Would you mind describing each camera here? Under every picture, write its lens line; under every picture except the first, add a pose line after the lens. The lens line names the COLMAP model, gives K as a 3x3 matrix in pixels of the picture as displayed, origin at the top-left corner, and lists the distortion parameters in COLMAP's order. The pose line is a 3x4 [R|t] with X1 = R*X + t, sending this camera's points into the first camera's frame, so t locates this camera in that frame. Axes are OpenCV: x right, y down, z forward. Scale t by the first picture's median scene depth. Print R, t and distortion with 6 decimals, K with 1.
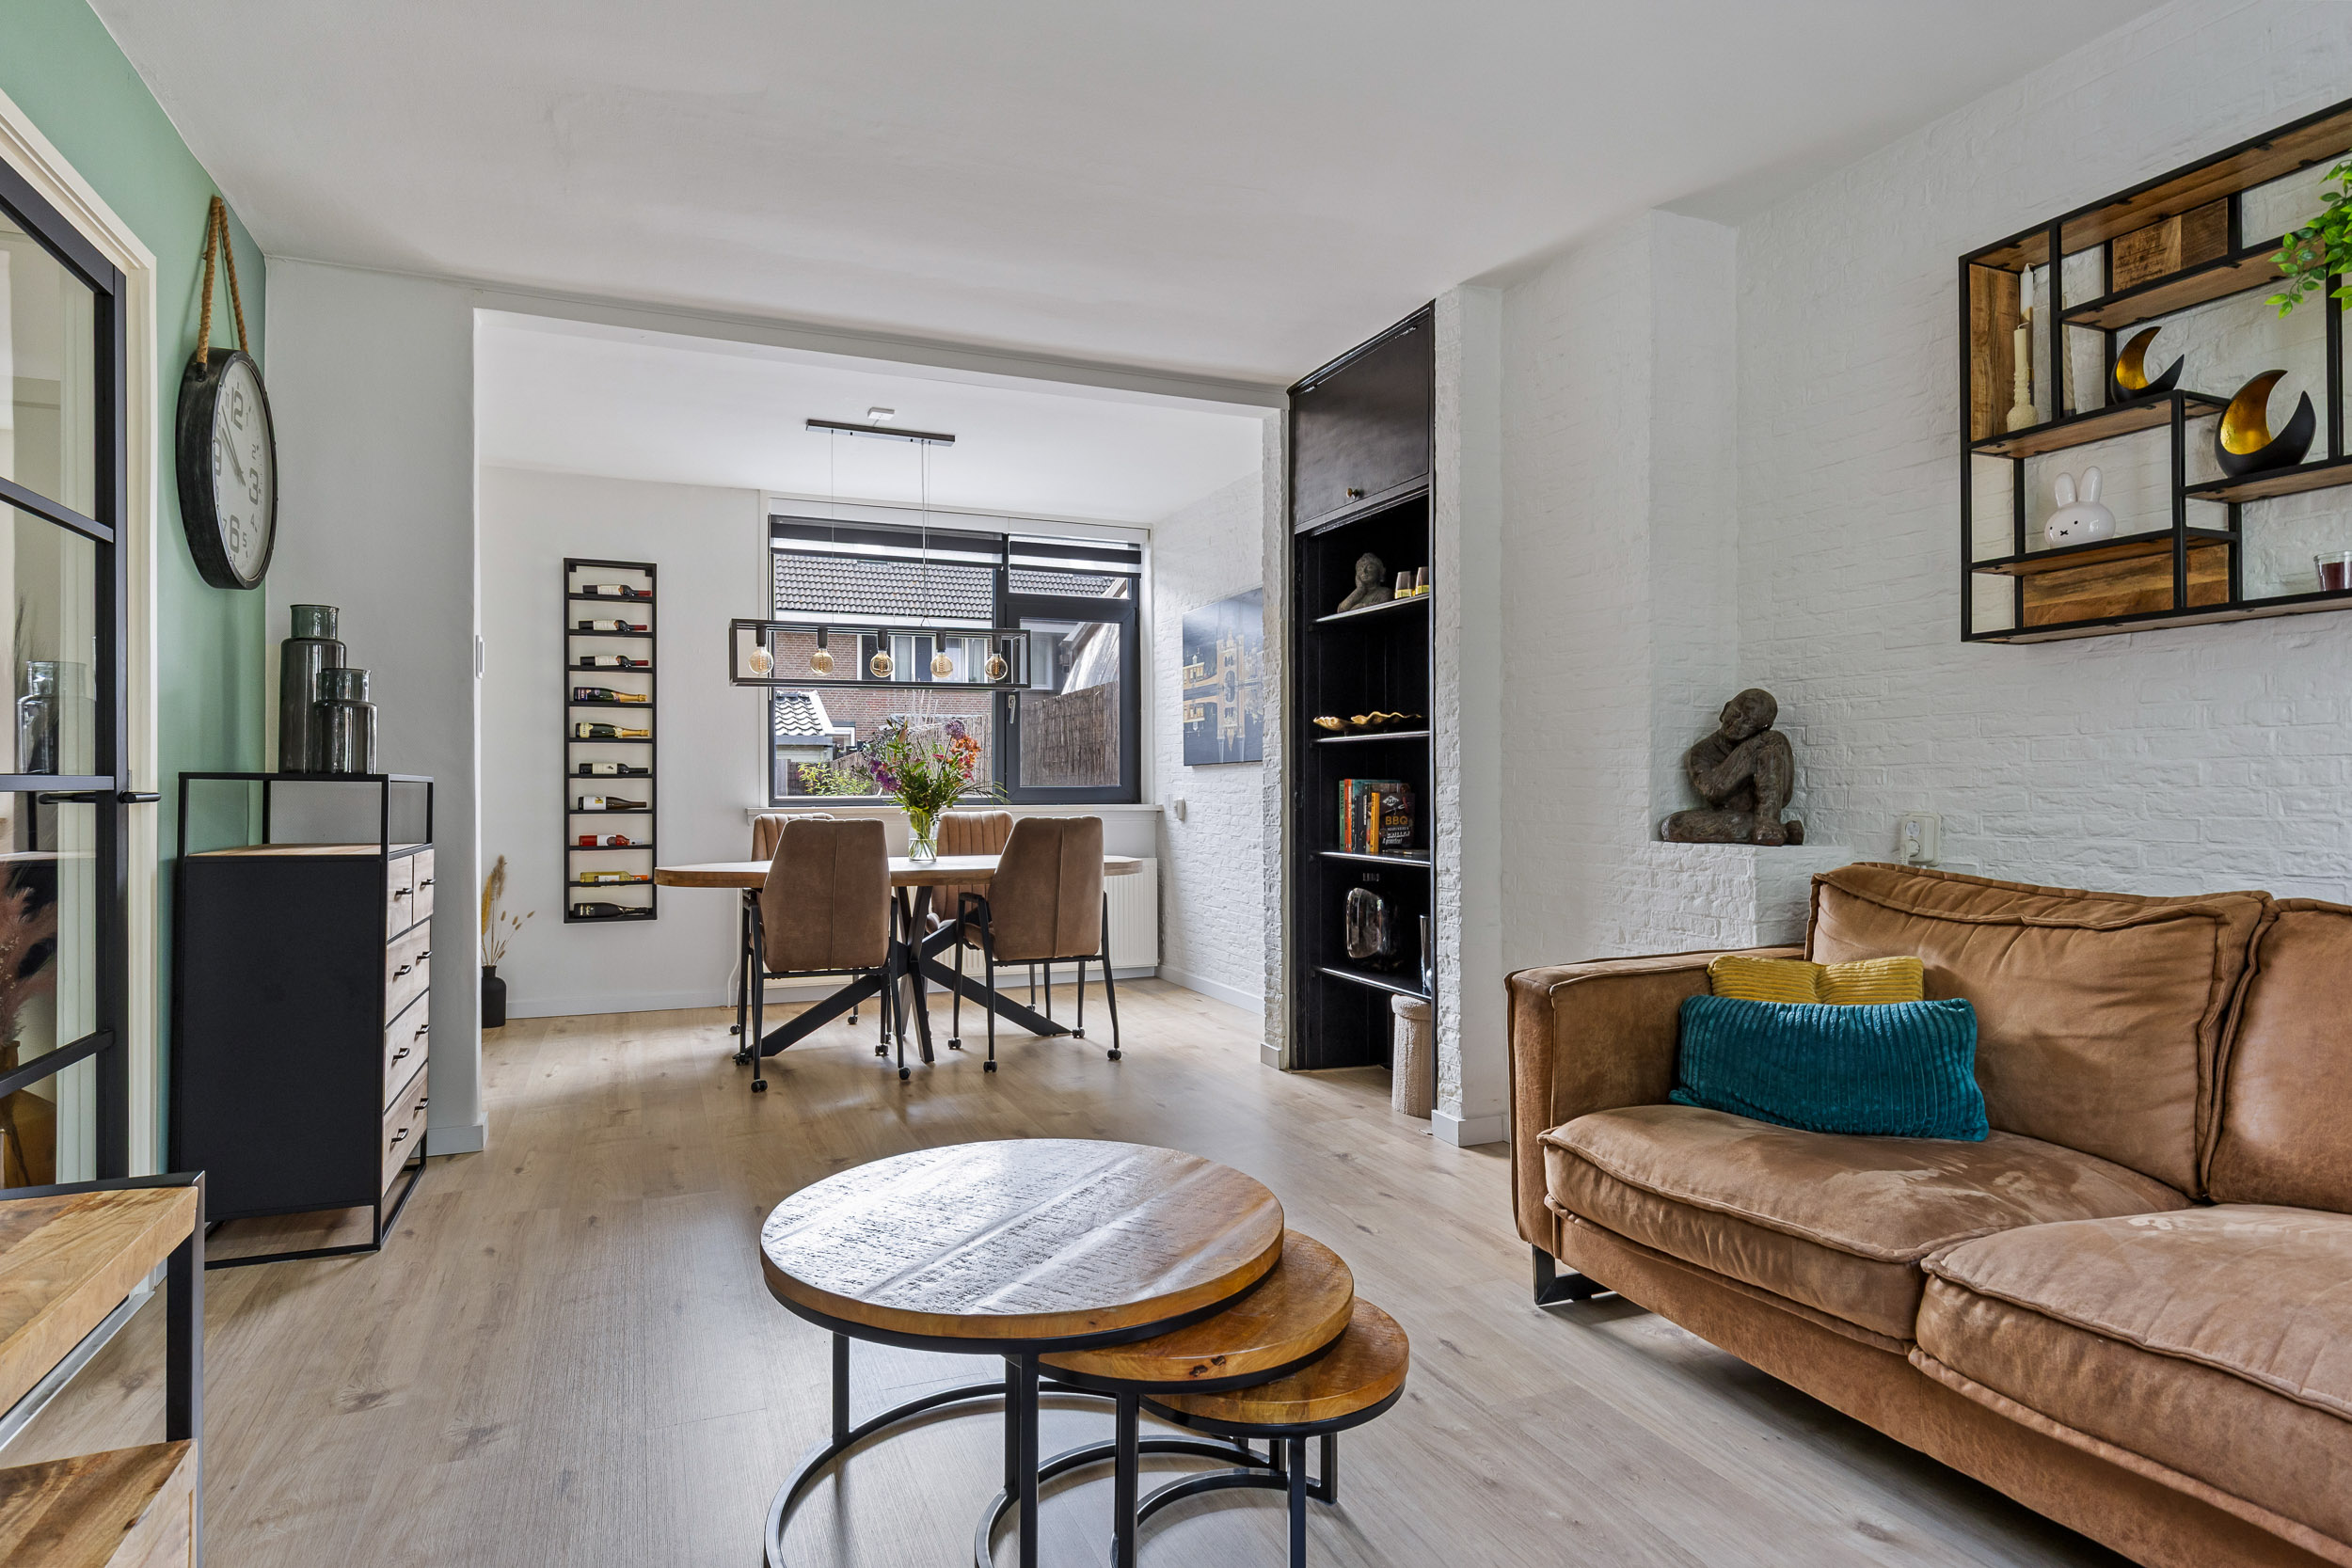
lens RADIAL K [[1265.0, 0, 1173.2], [0, 1265.0, 773.4], [0, 0, 1]] dist [0.002843, 0.000721]
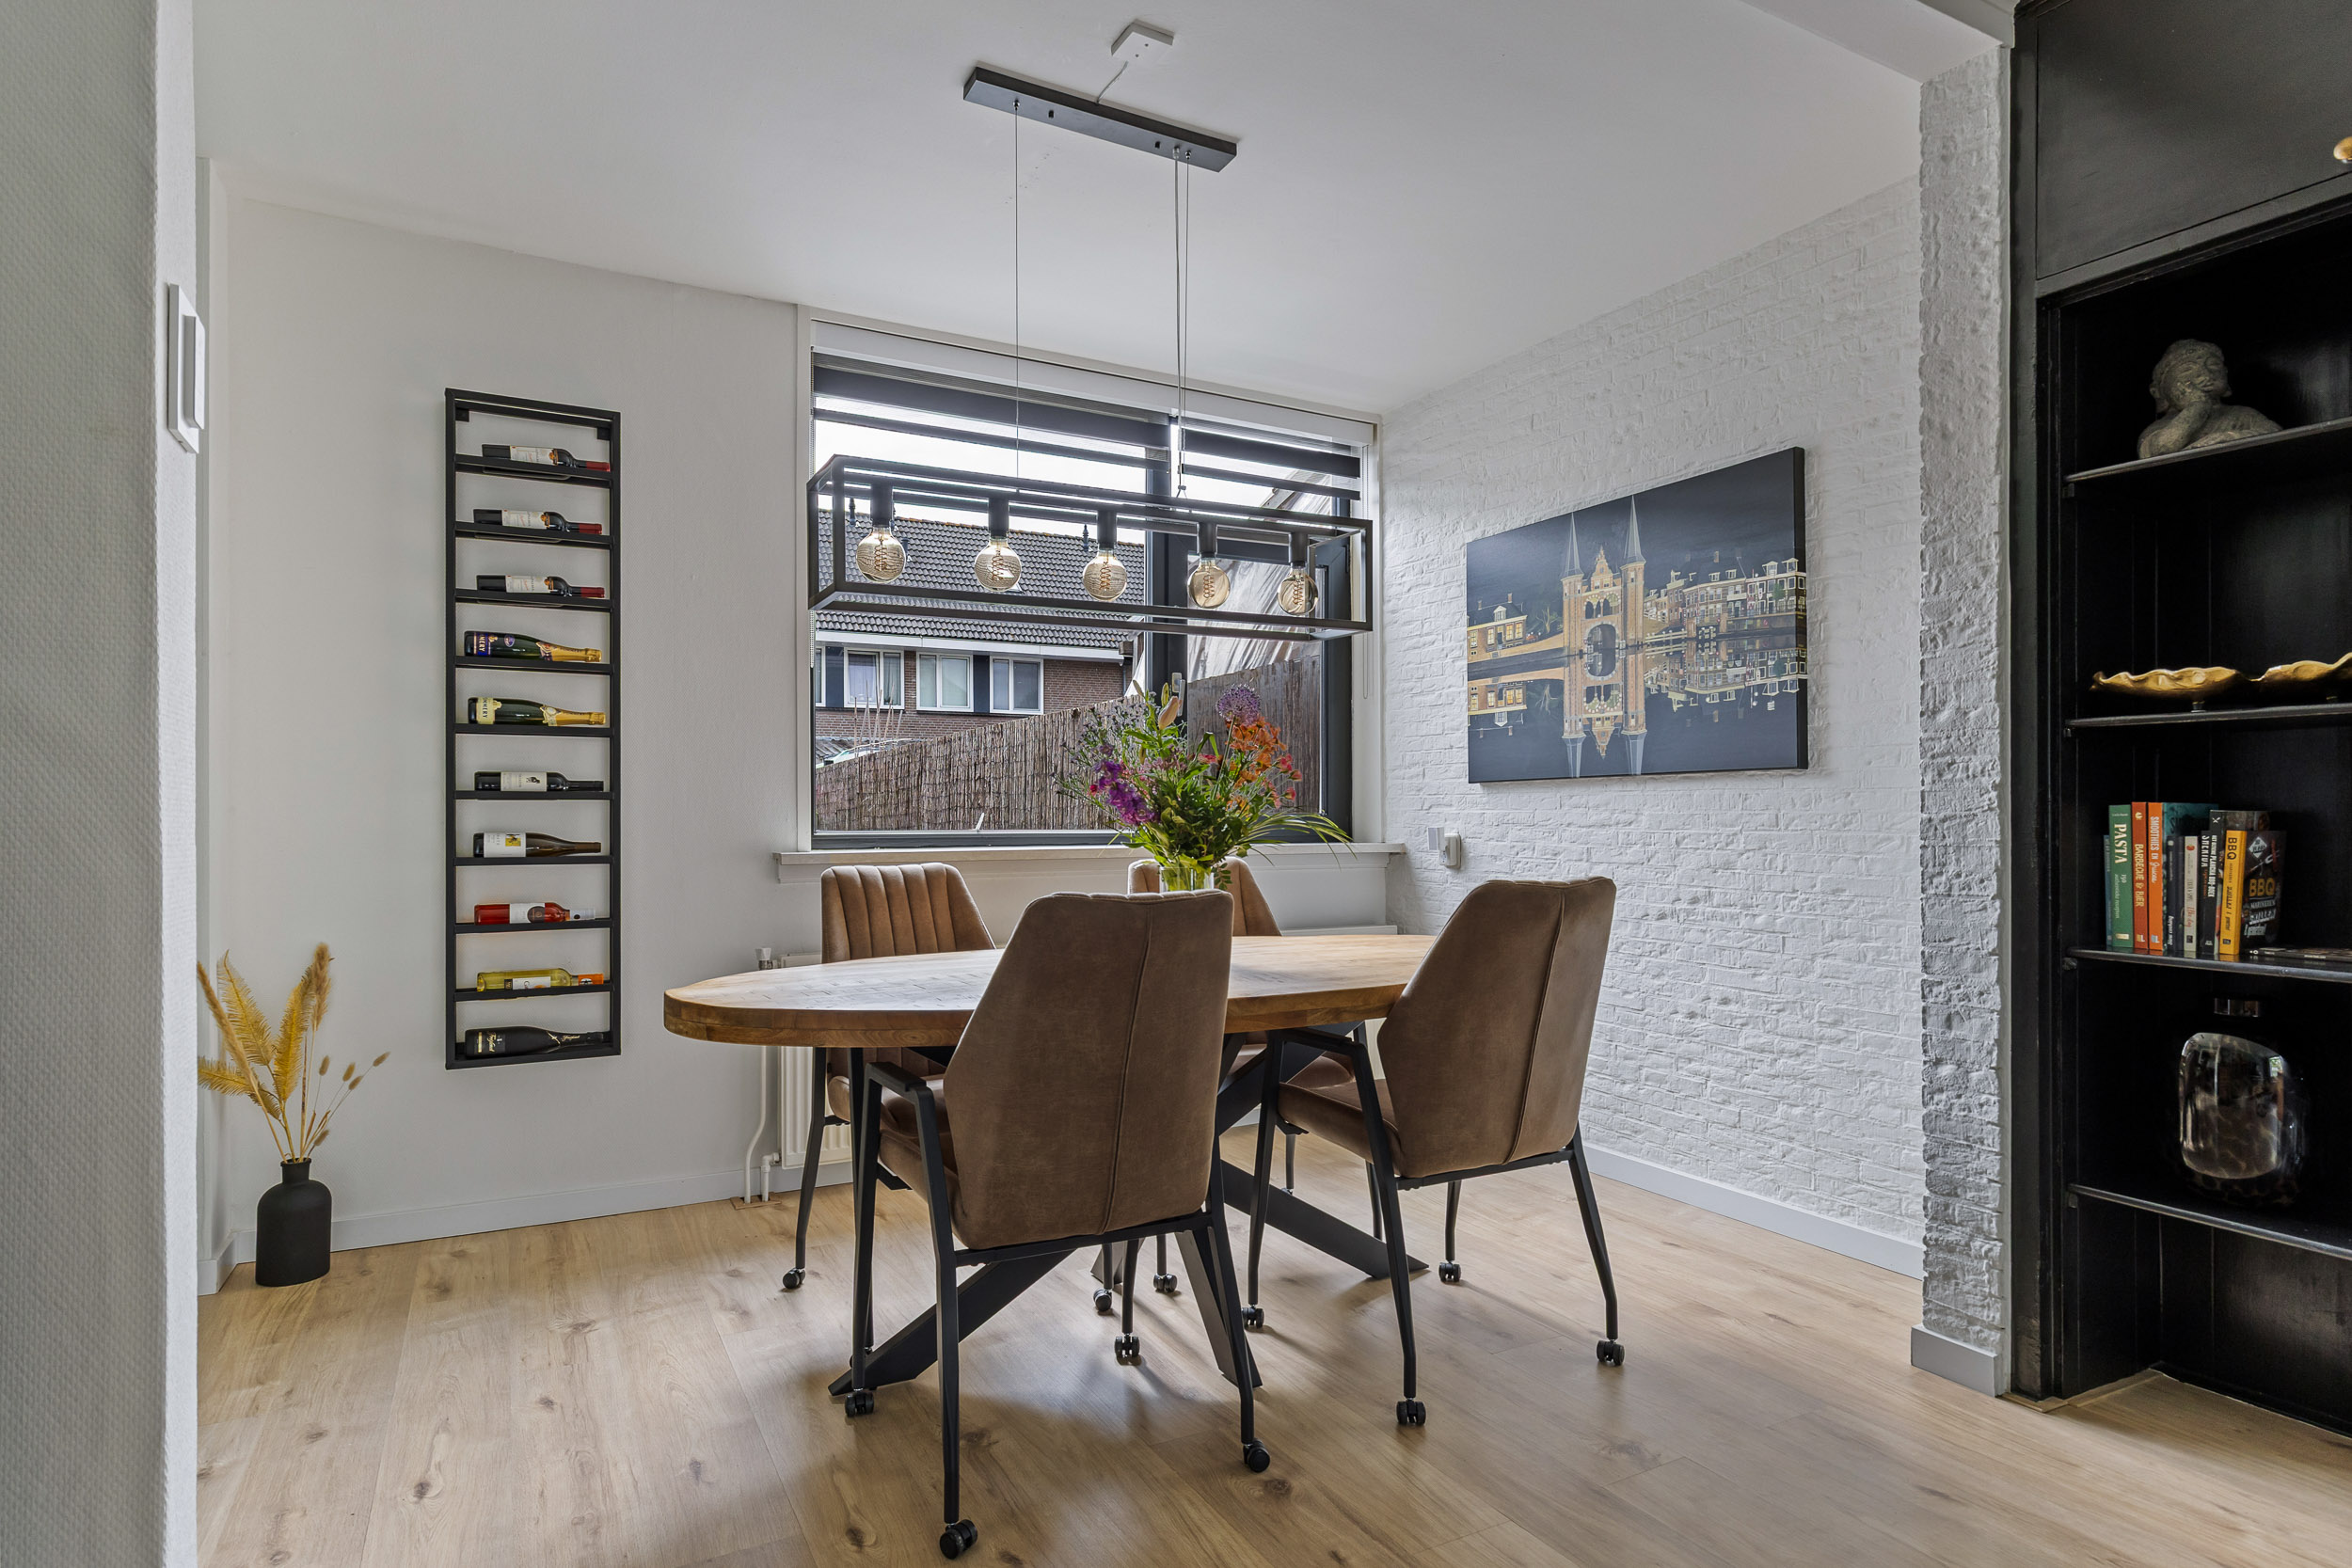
lens RADIAL K [[1265.0, 0, 1181.7], [0, 1265.0, 805.3], [0, 0, 1]] dist [0.002843, 0.000721]
pose [[0.995838, 0.002013, 0.091120, -0.215718], [-0.002199, 0.999996, 0.001938, 0.004700], [-0.091116, -0.002130, 0.995838, 0.429286]]
